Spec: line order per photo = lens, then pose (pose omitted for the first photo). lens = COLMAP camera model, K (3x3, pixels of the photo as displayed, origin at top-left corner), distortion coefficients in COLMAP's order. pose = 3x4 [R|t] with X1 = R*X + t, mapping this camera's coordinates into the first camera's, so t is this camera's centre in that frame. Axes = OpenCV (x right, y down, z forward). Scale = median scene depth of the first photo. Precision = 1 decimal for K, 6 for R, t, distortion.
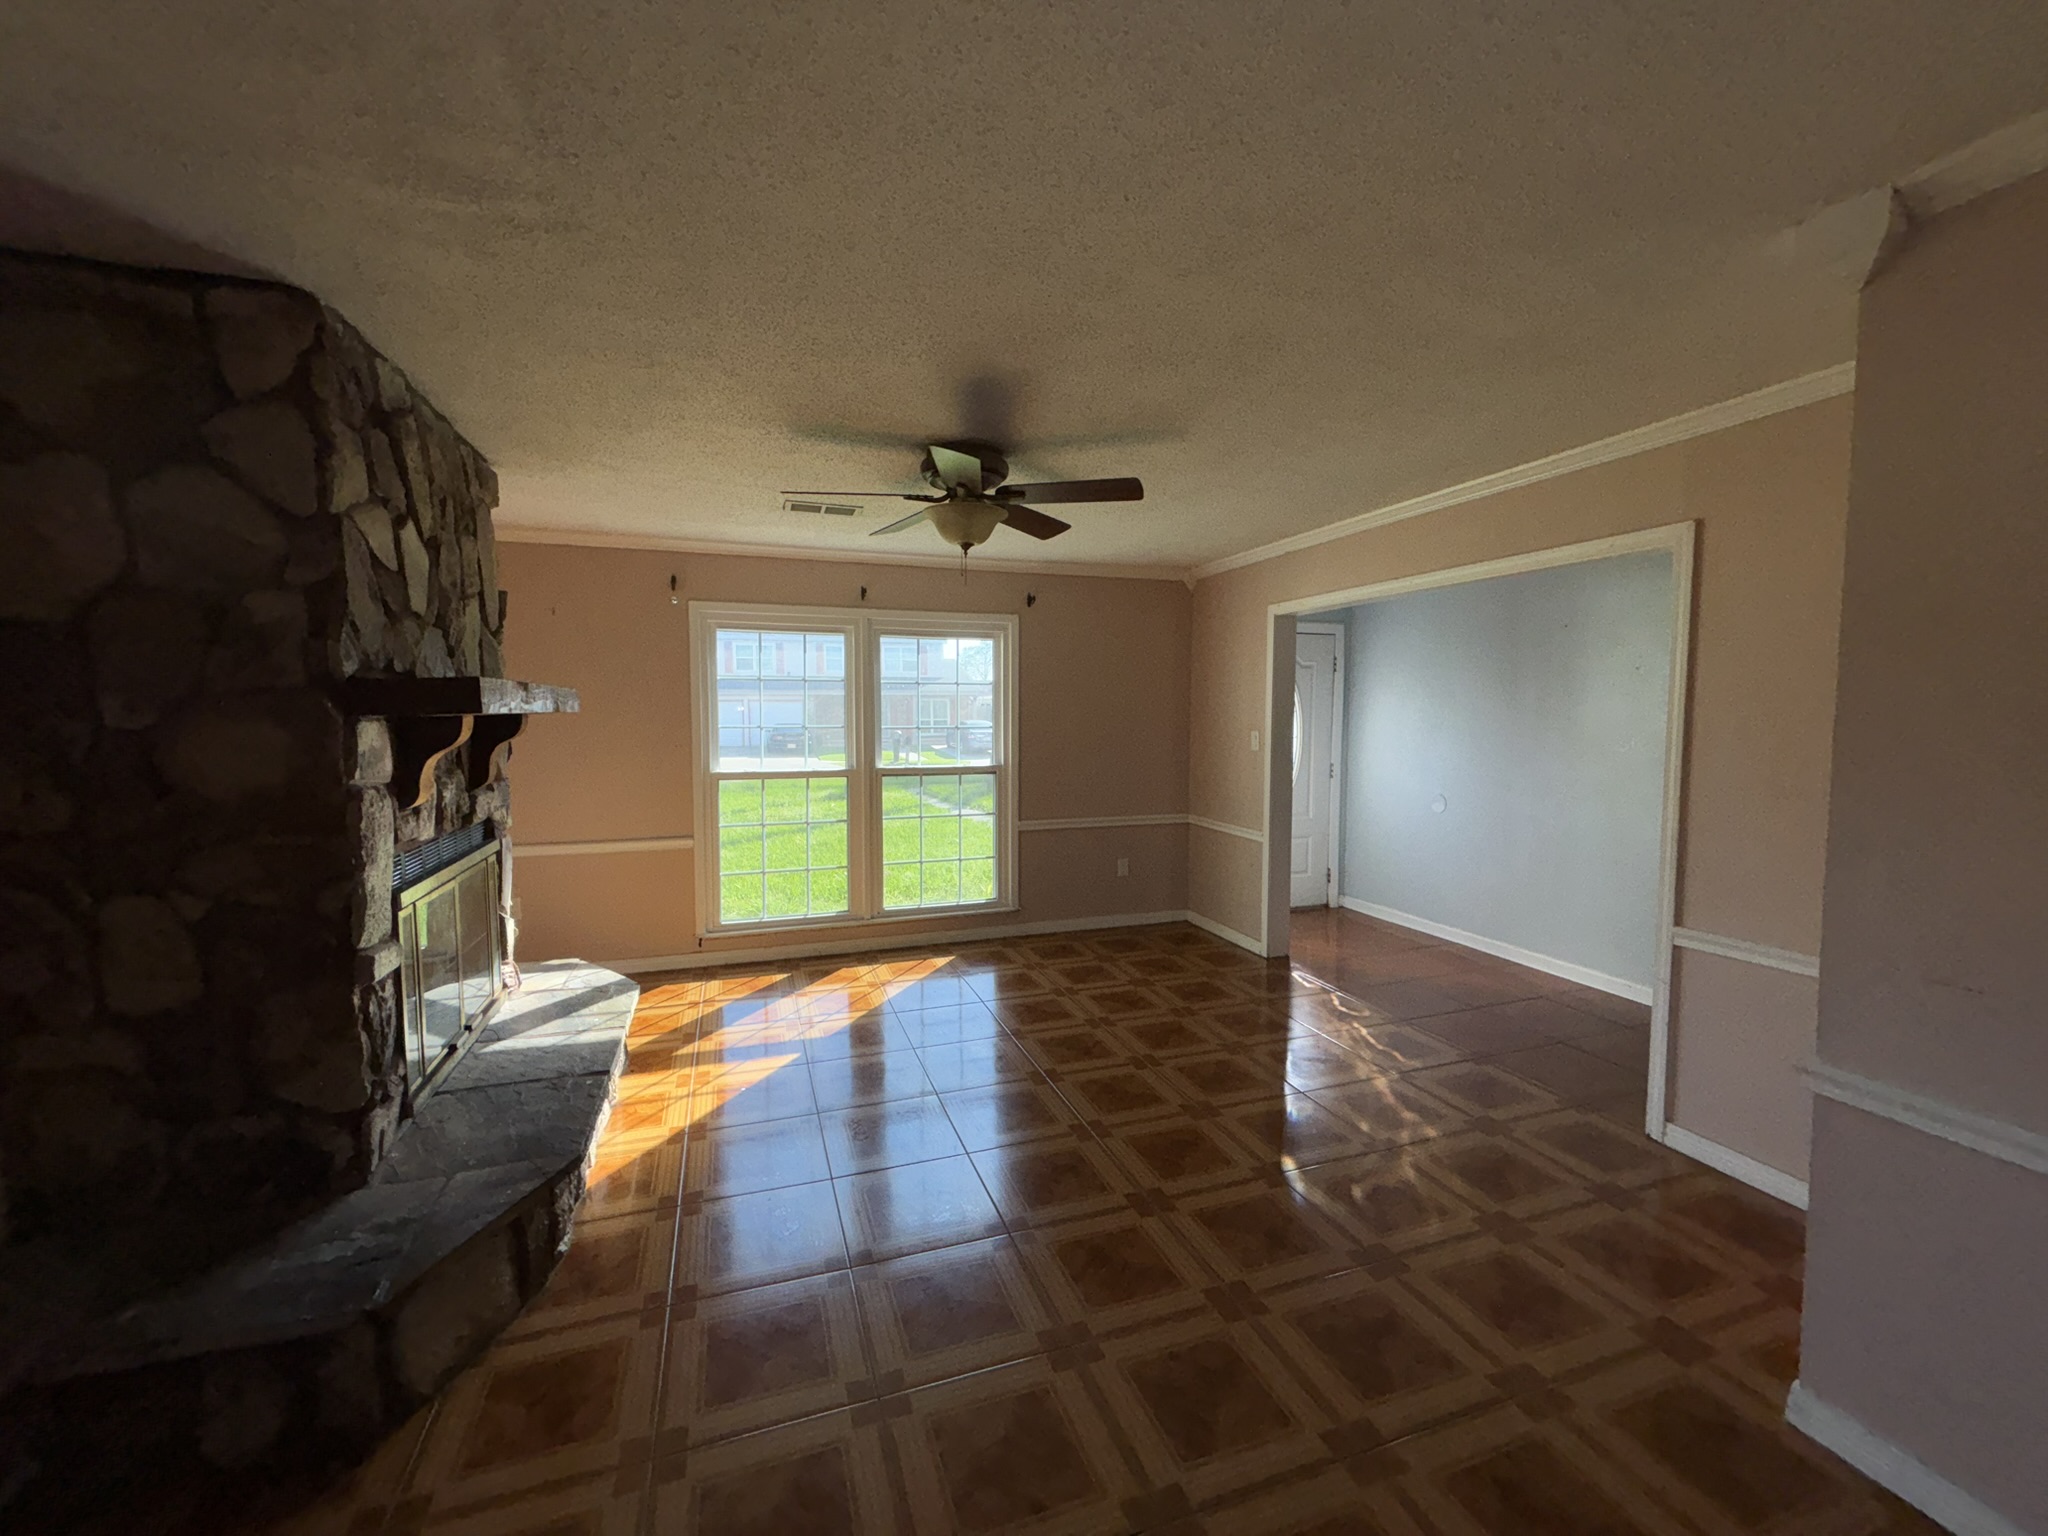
lens RADIAL K [[825.6, 0, 1025.7], [0, 825.6, 770.6], [0, 0, 1]] dist [0.007918, -0.001755]
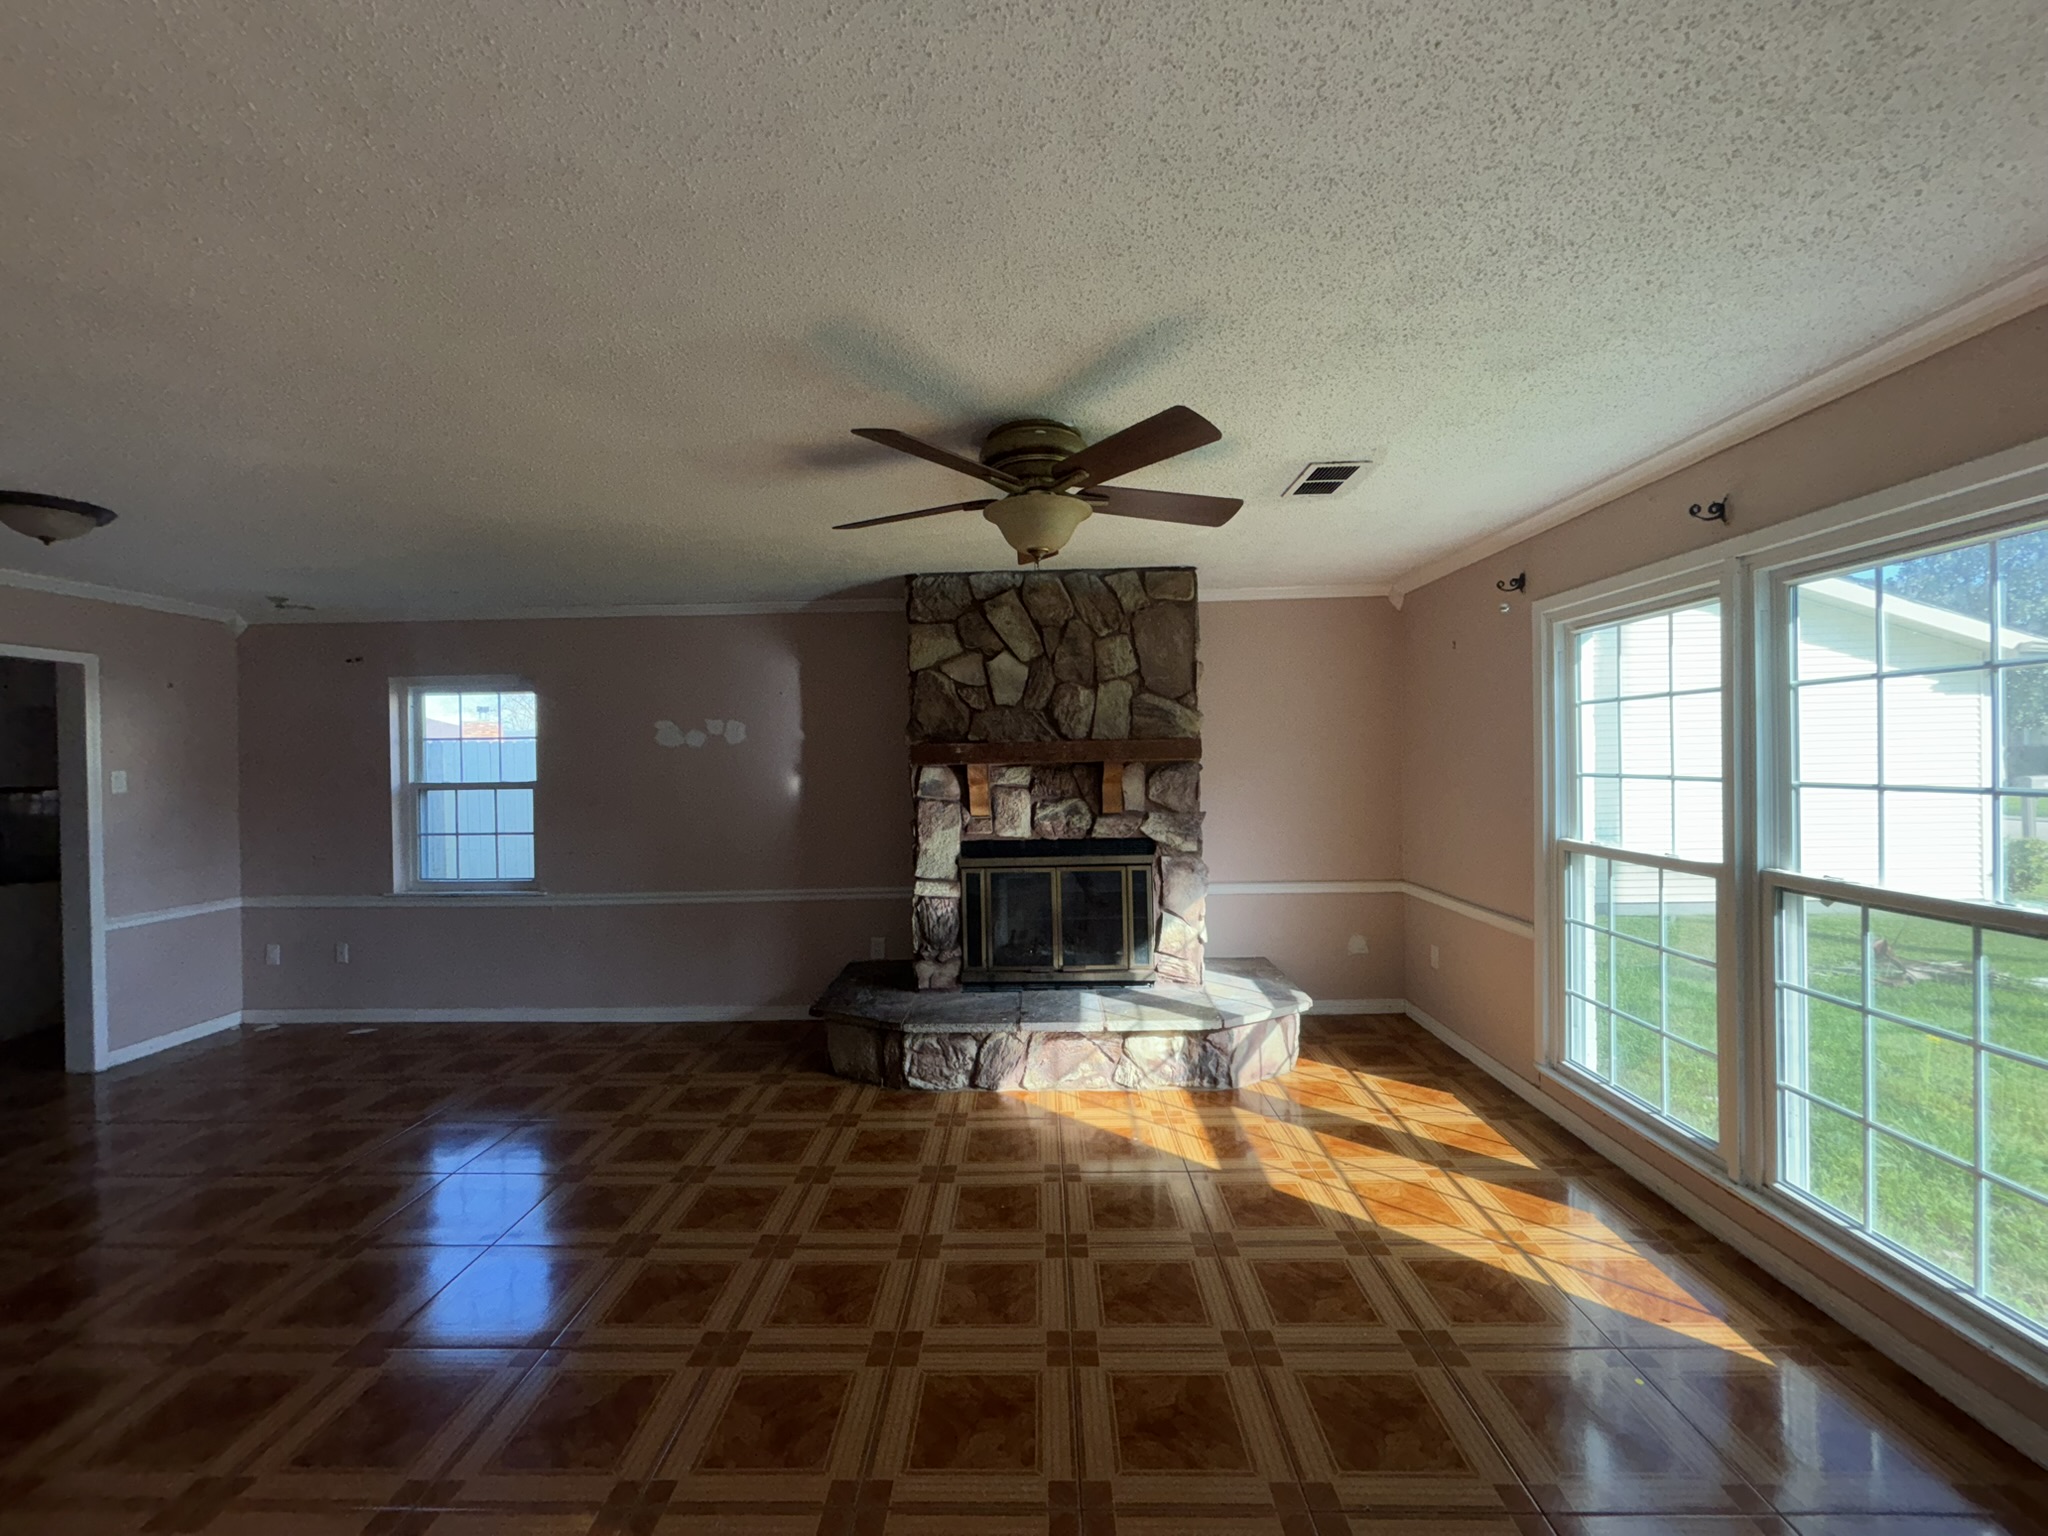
lens RADIAL K [[825.6, 0, 1024.8], [0, 825.6, 765.6], [0, 0, 1]] dist [0.007918, -0.001755]
pose [[-0.351818, 0.013275, -0.935974, 0.453368], [-0.049858, 0.998214, 0.032899, -0.063899], [0.934740, 0.058240, -0.350528, 0.862991]]
